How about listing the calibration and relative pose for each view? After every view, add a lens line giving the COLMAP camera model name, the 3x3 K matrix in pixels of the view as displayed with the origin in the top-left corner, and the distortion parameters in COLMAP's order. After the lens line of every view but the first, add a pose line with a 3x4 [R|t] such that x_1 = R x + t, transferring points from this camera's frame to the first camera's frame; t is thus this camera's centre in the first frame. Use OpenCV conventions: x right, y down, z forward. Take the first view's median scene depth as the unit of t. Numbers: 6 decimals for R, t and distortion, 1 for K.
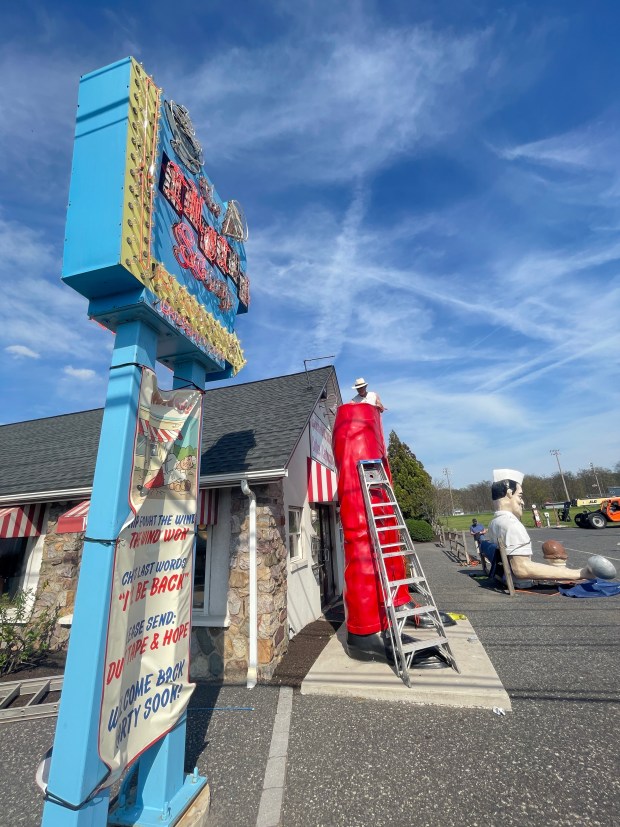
lens RADIAL K [[335.4, 0, 310.0], [0, 335.4, 413.5], [0, 0, 1]] dist [-0.000675, -0.000192]
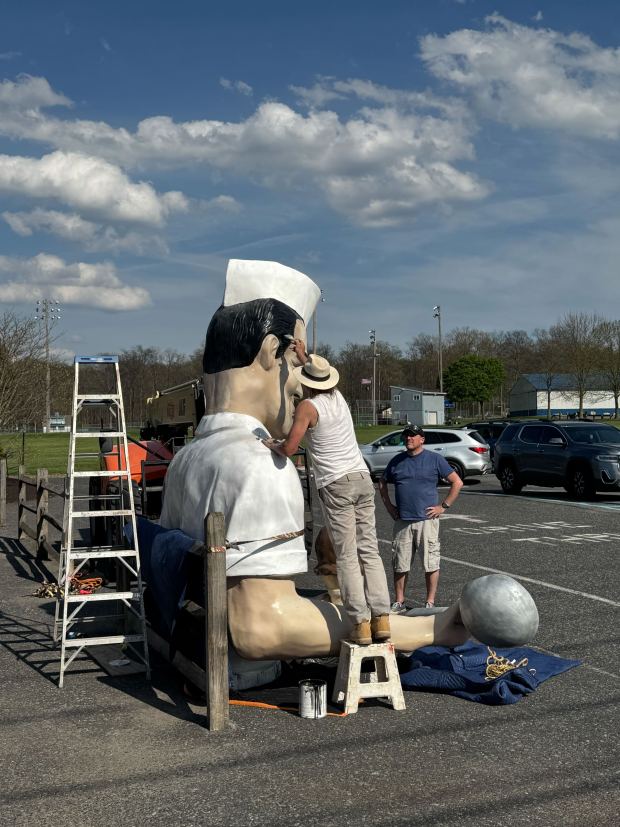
lens RADIAL K [[1162.3, 0, 310.0], [0, 1162.3, 413.5], [0, 0, 1]] dist [0.099670, 0.003330]
pose [[0.817459, 0.057989, 0.573061, 2.269359], [-0.217801, 0.952167, 0.214337, 1.806223], [-0.533220, -0.300025, 0.790987, 5.479891]]
